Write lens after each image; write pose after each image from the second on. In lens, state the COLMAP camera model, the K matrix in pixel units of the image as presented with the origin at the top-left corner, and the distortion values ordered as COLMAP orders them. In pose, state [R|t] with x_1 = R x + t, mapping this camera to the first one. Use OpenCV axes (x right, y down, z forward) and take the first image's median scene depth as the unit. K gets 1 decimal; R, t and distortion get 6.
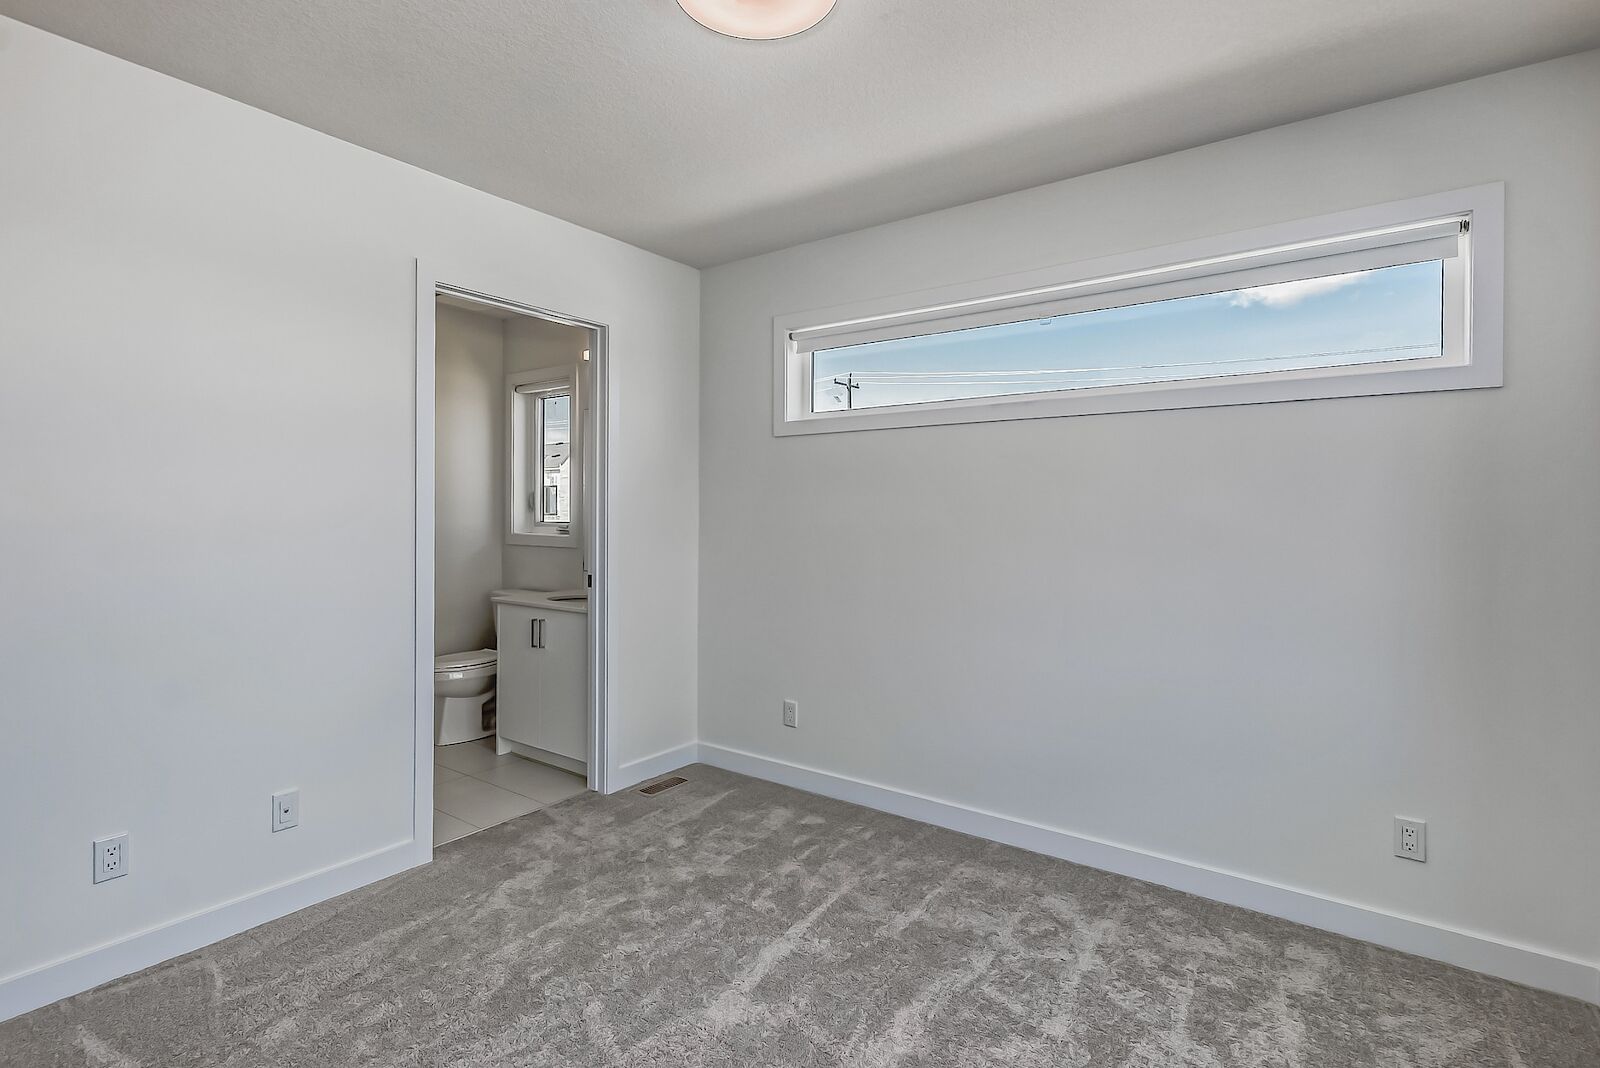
lens RADIAL K [[757.3, 0, 801.6], [0, 757.3, 513.6], [0, 0, 1]] dist [-0.001014, -0.000165]
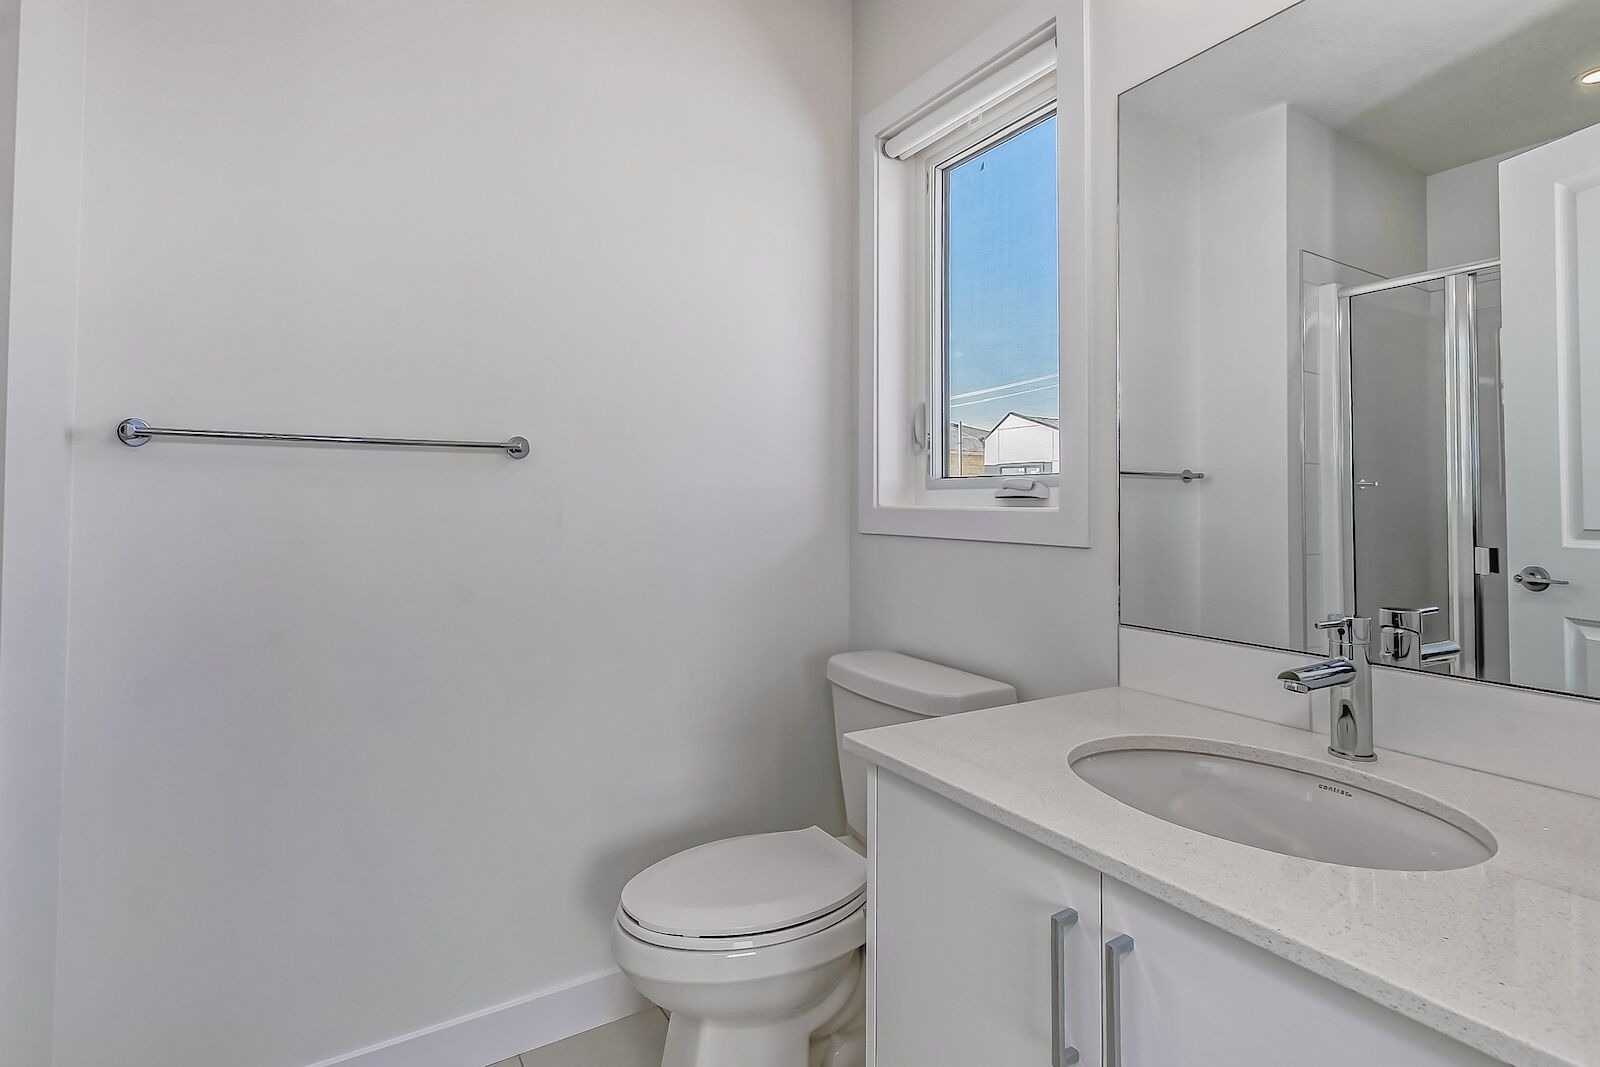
lens RADIAL K [[761.7, 0, 820.7], [0, 761.7, 501.3], [0, 0, 1]] dist [-0.000657, -0.000141]
pose [[0.930084, -0.009032, -0.367237, -0.260555], [0.007337, 0.999955, -0.006010, 0.025779], [0.367275, 0.002895, 0.930108, 0.611896]]
